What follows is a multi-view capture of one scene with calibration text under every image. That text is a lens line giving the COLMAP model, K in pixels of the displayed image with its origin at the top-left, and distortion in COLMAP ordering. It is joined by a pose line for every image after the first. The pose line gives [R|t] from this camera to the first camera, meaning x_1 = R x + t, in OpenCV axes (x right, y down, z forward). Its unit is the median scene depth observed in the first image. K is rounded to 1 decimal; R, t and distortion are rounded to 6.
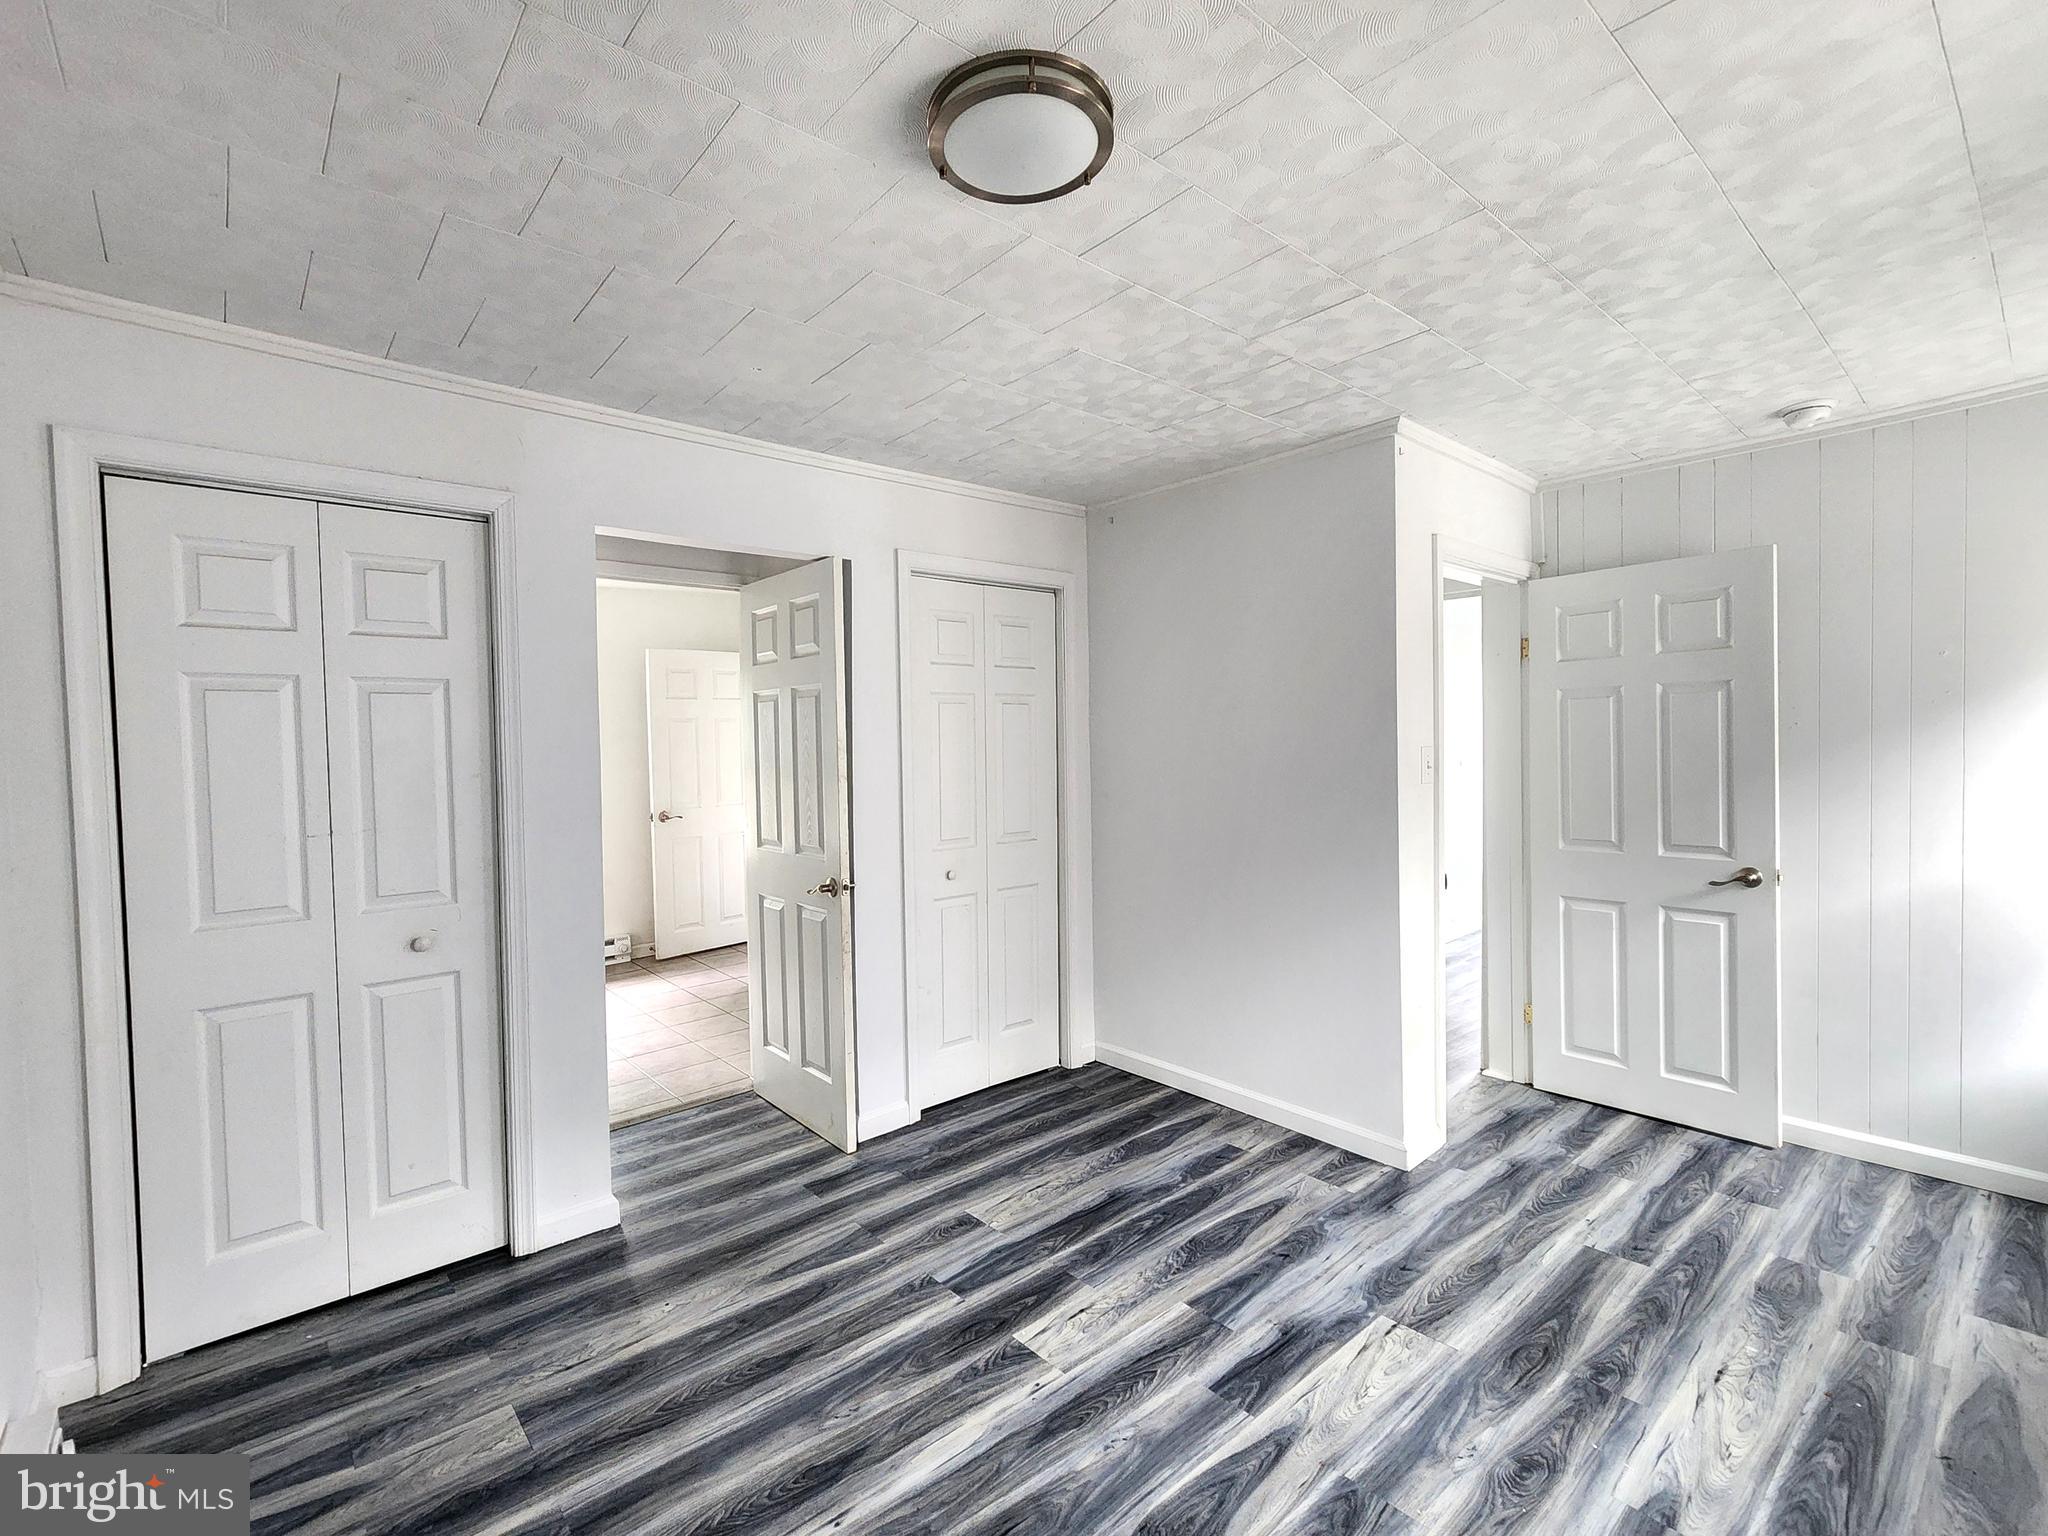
lens RADIAL K [[928.8, 0, 1024.0], [0, 928.8, 768.0], [0, 0, 1]] dist [-0.001698, 0.000078]
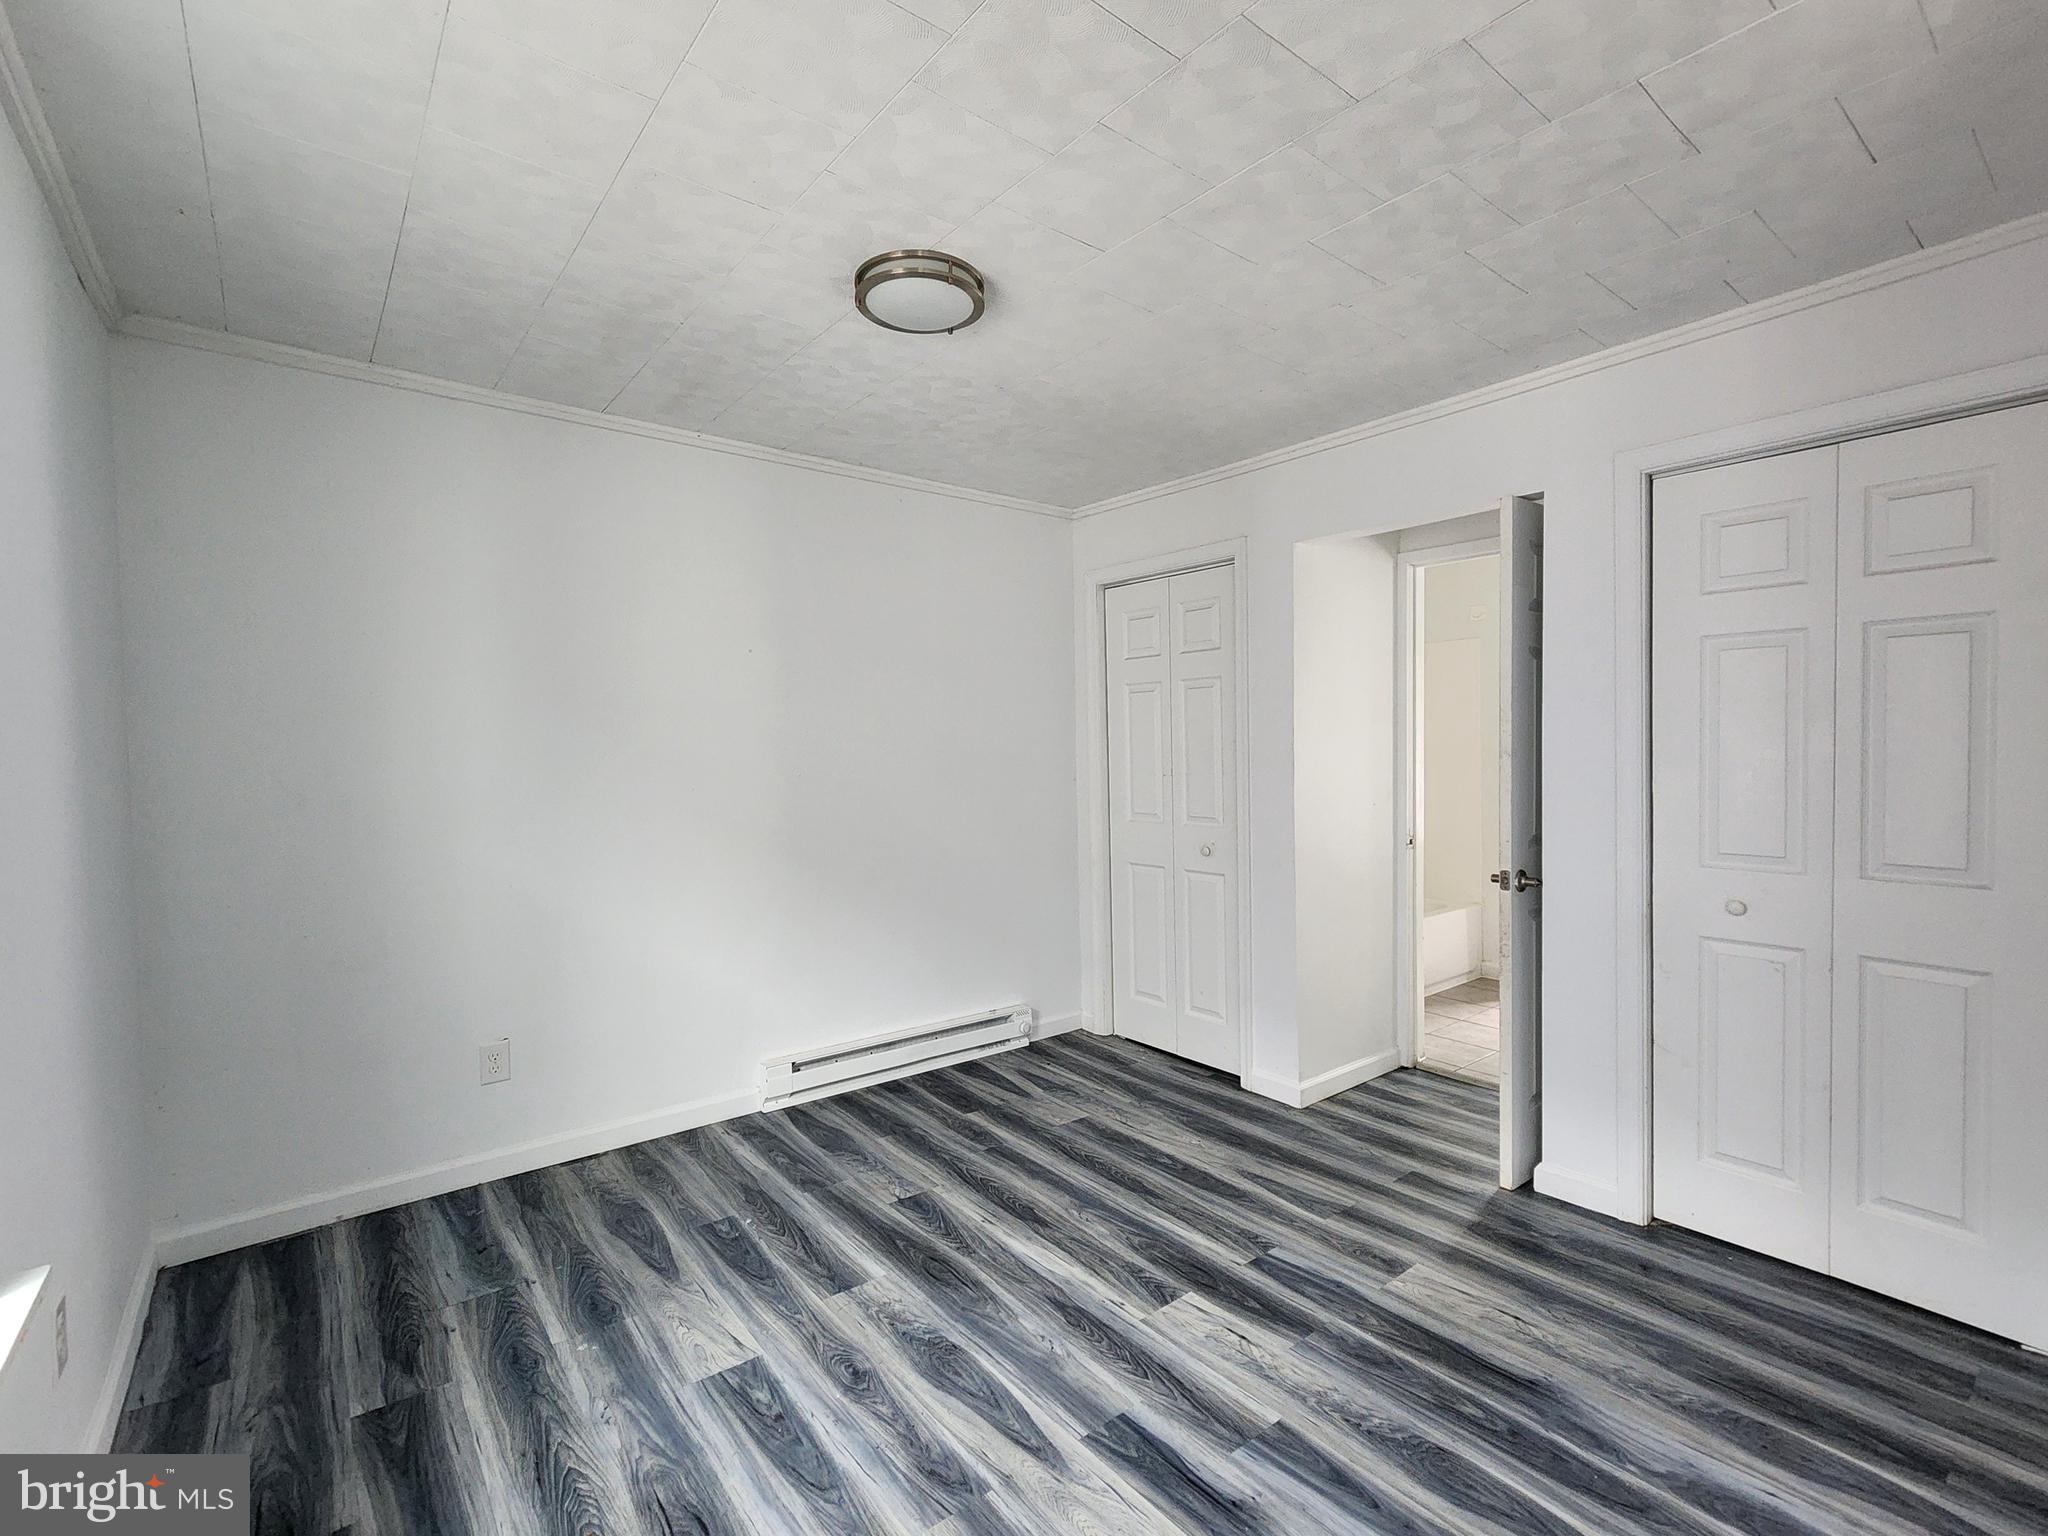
lens RADIAL K [[928.8, 0, 1024.0], [0, 928.8, 768.0], [0, 0, 1]] dist [-0.001698, 0.000078]
pose [[-0.035803, 0.047533, -0.998228, 0.935197], [-0.016126, 0.998711, 0.048134, -0.022901], [0.999229, 0.017821, -0.034990, 0.777185]]
